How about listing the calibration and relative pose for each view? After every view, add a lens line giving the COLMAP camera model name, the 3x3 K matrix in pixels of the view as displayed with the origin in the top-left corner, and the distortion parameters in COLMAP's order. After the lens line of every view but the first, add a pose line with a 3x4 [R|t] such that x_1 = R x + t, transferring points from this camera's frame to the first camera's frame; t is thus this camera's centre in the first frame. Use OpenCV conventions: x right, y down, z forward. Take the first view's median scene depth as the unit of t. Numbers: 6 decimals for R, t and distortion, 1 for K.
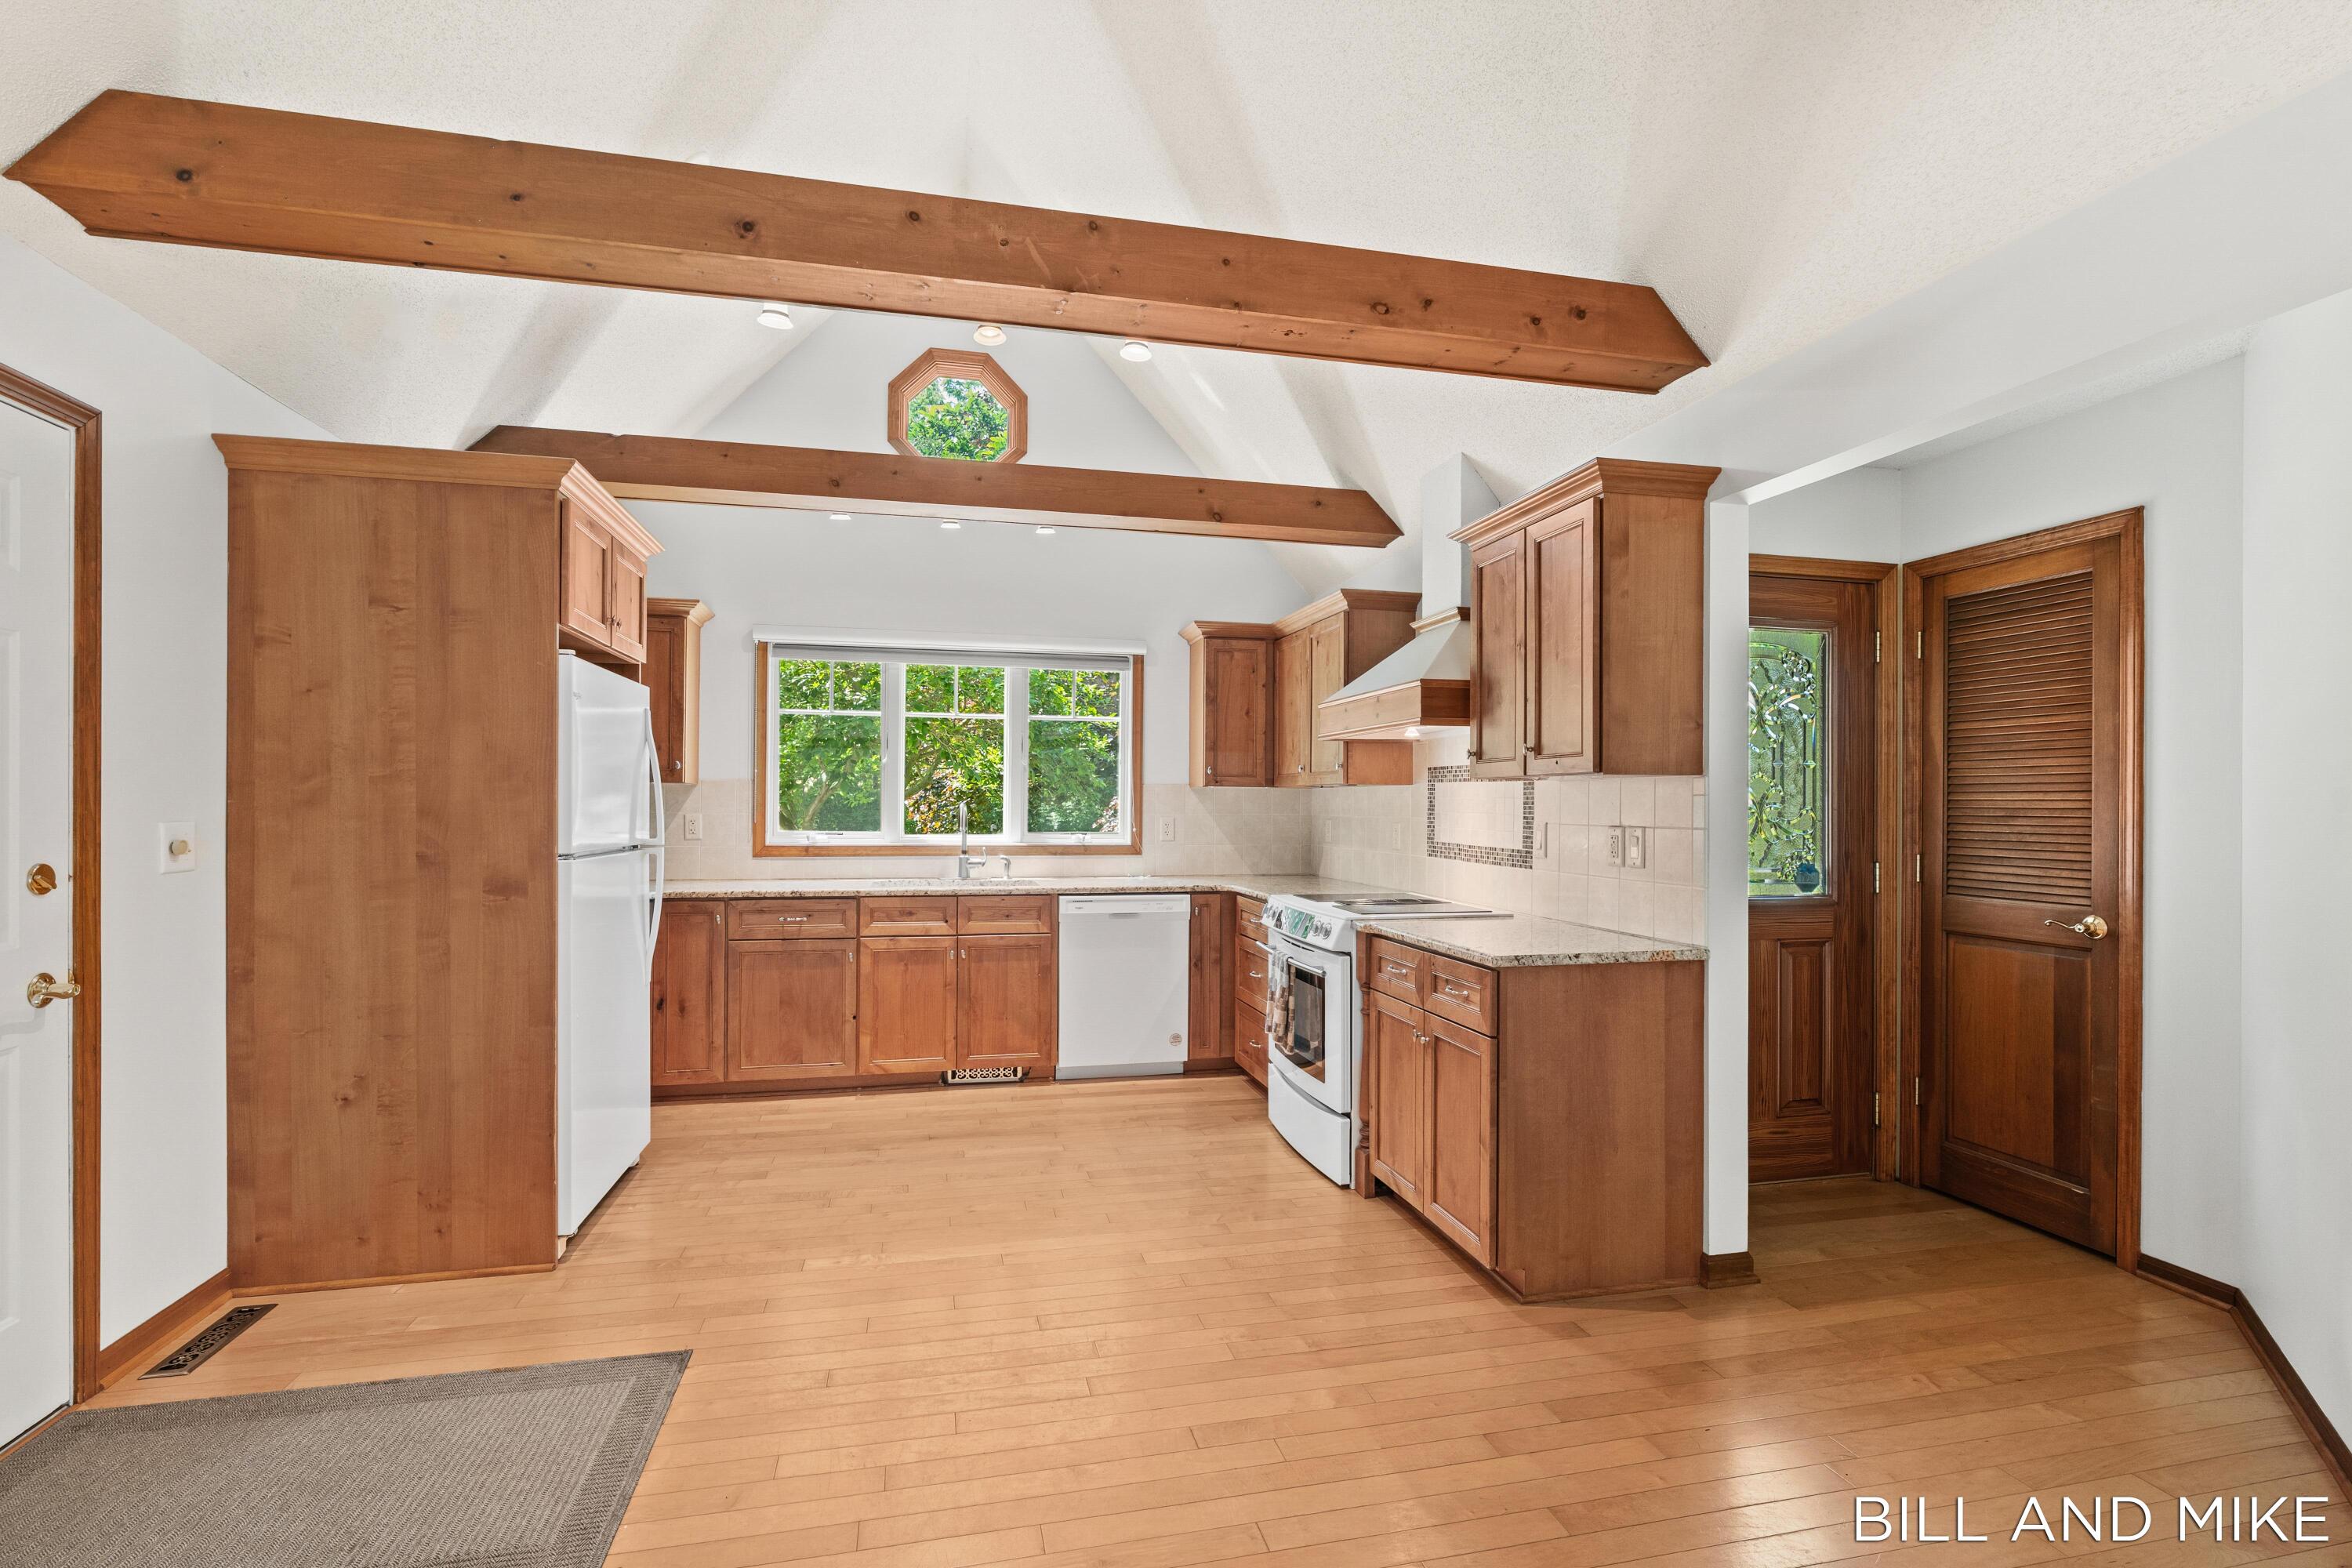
lens RADIAL K [[1067.7, 0, 1178.3], [0, 1067.7, 800.6], [0, 0, 1]] dist [-0.012924, 0.004374]
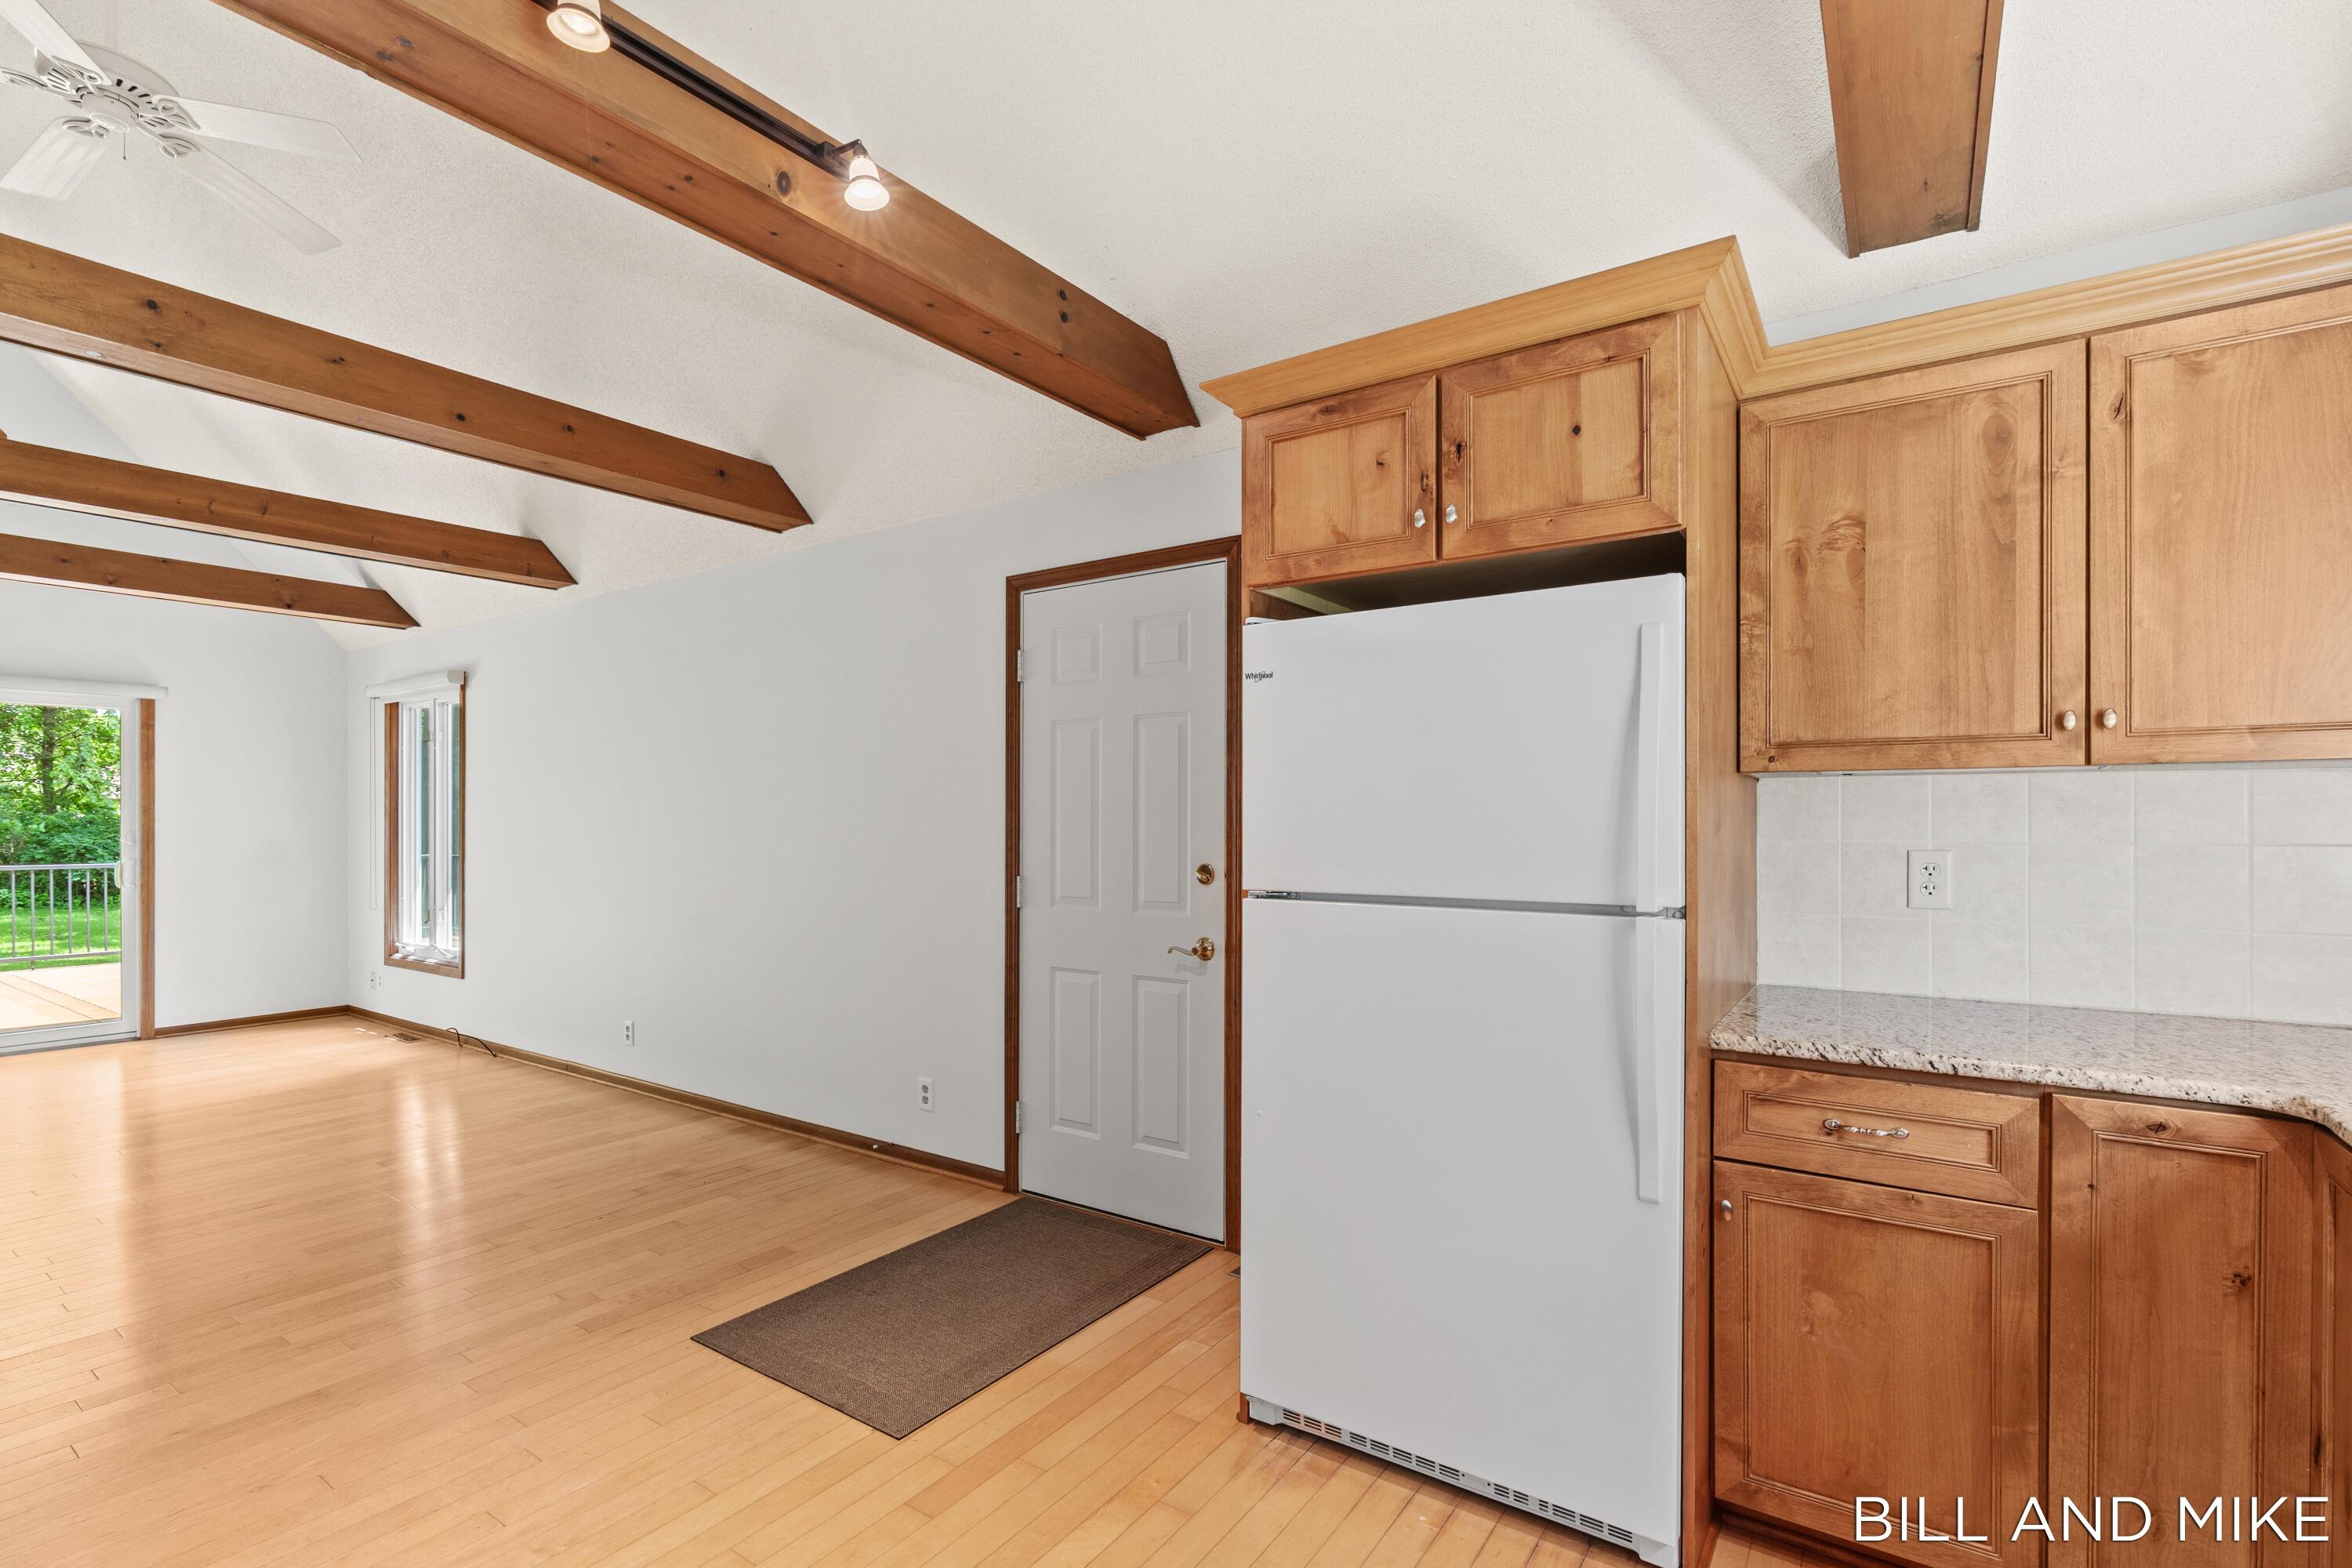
lens RADIAL K [[1067.7, 0, 1182.7], [0, 1067.7, 820.5], [0, 0, 1]] dist [-0.012924, 0.004374]
pose [[-0.741097, -0.002222, -0.671395, -0.024478], [0.001455, 0.999987, -0.004915, 0.003771], [0.671397, -0.004619, -0.741084, 1.191751]]
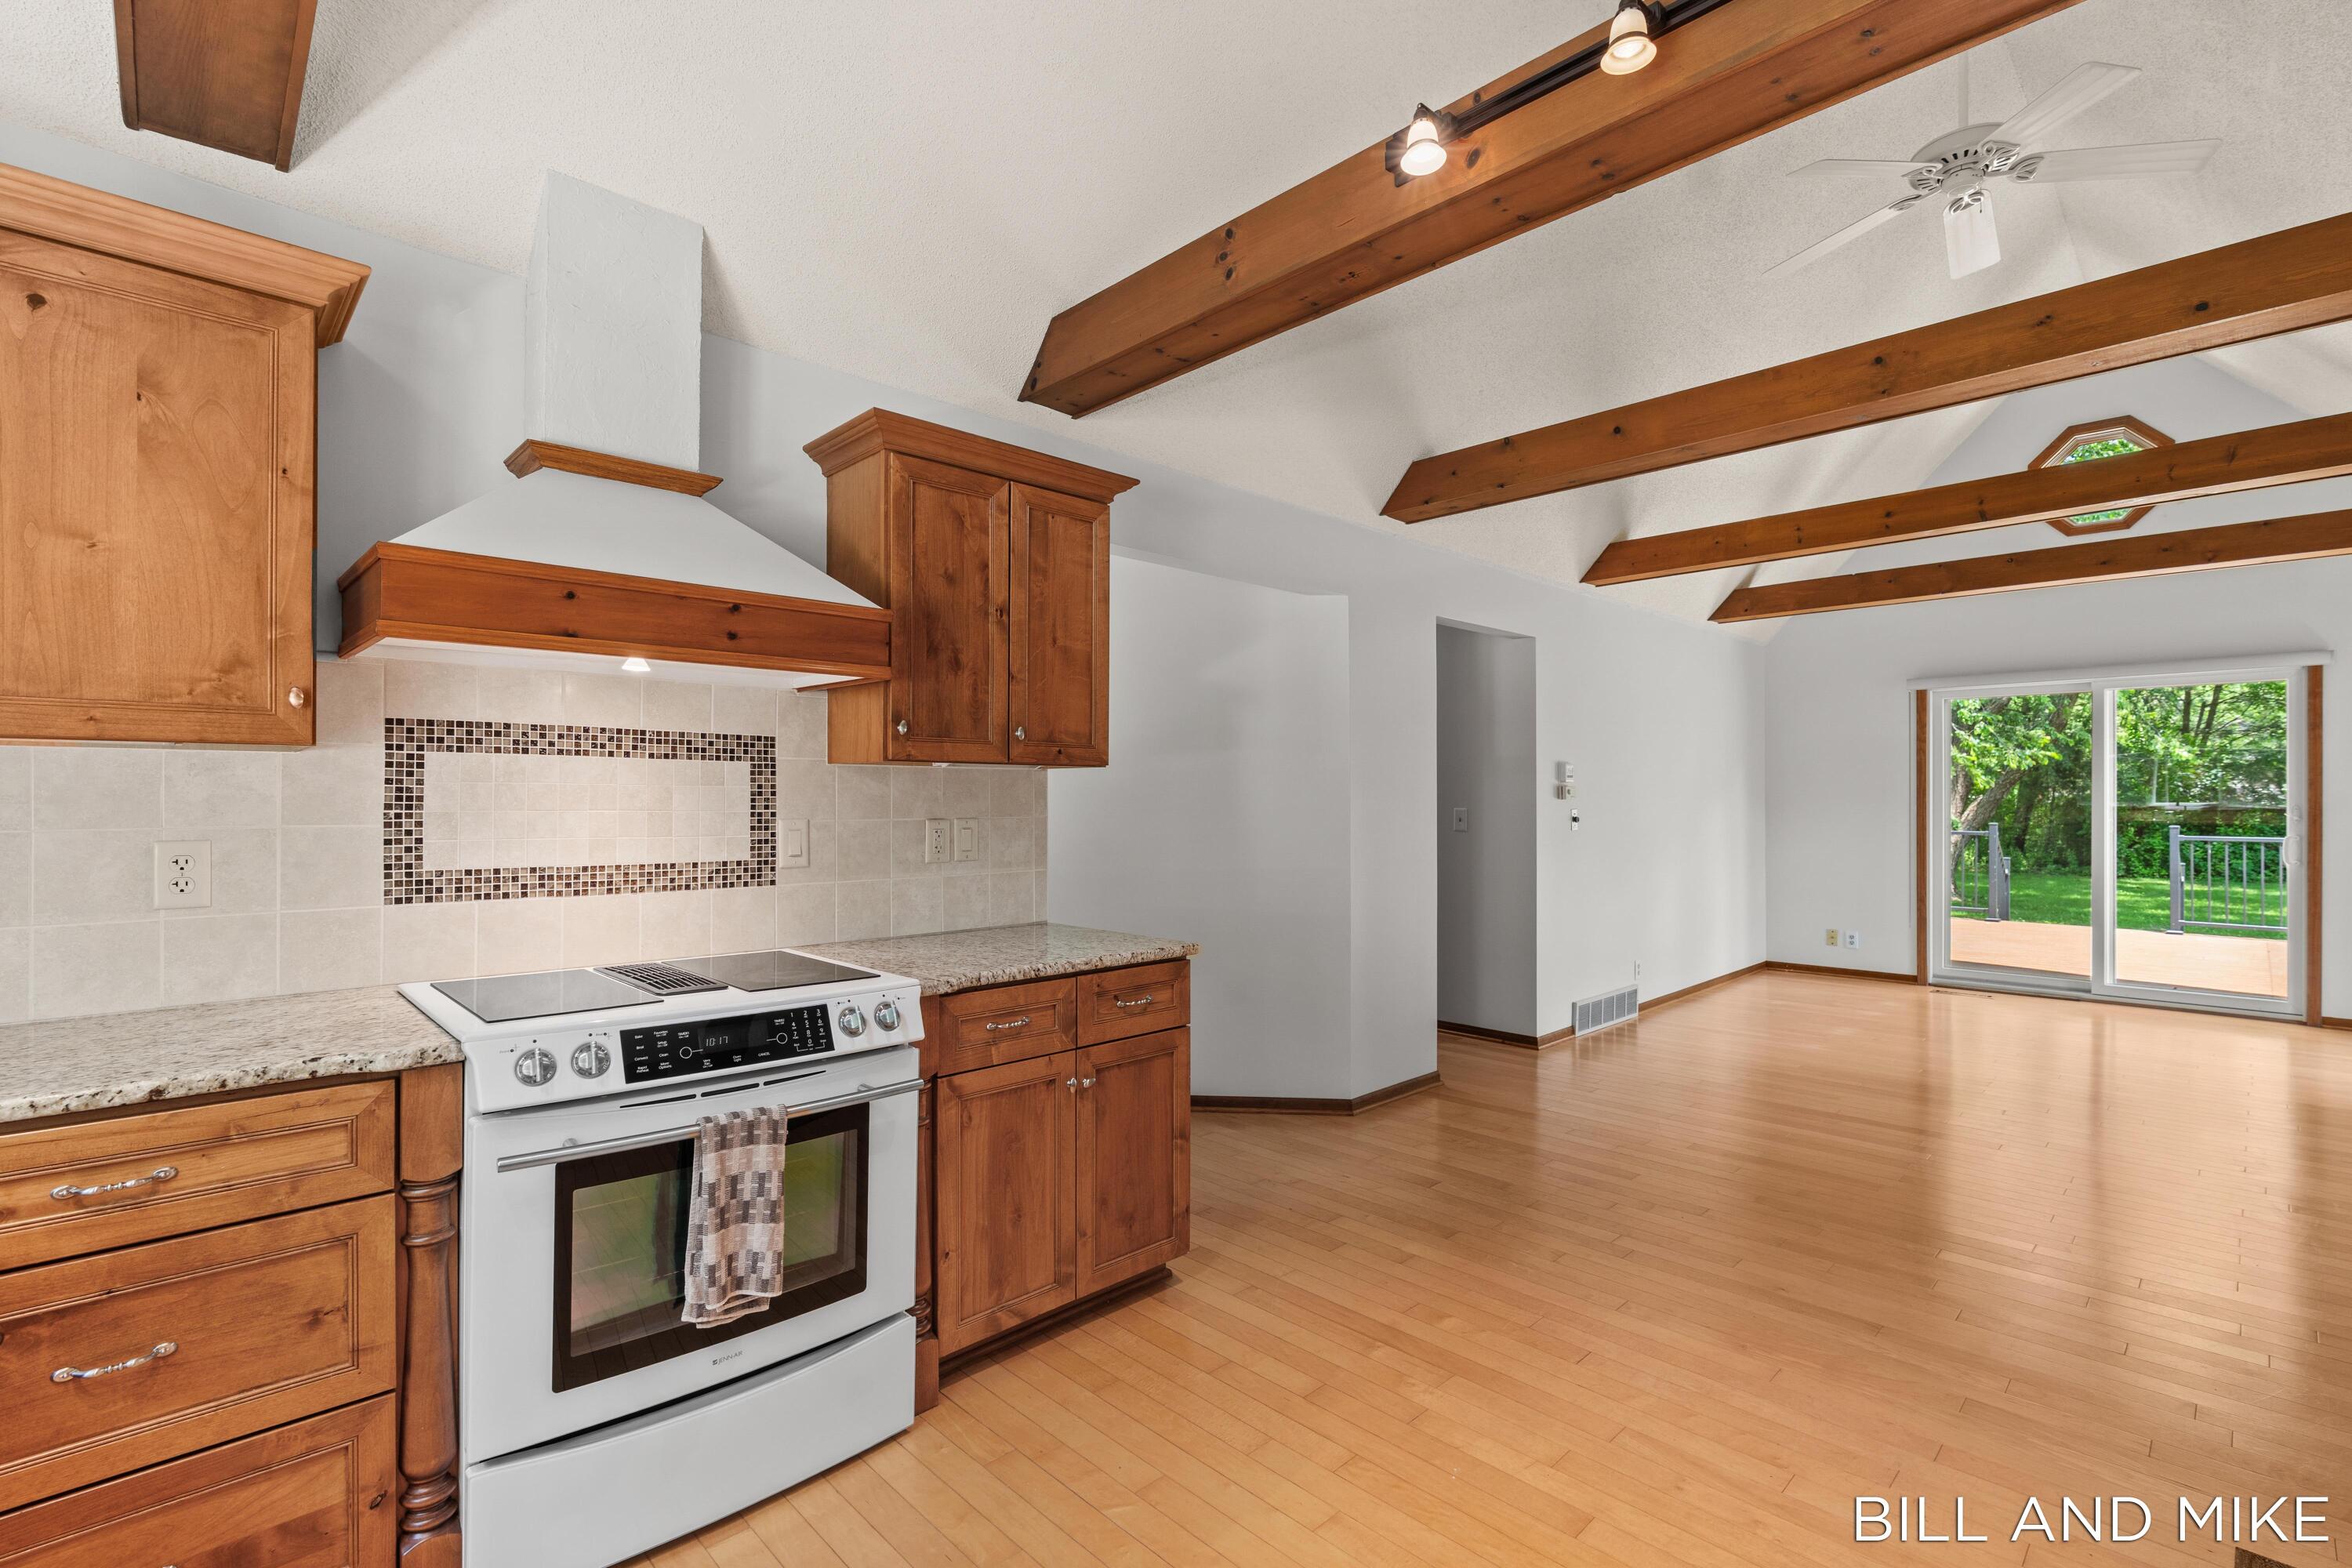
lens RADIAL K [[1067.7, 0, 1185.4], [0, 1067.7, 793.0], [0, 0, 1]] dist [-0.012924, 0.004374]
pose [[-0.512541, -0.001885, 0.858661, -0.421037], [-0.005047, 0.999987, -0.000817, 0.001180], [-0.858648, -0.004752, -0.512543, 1.109646]]
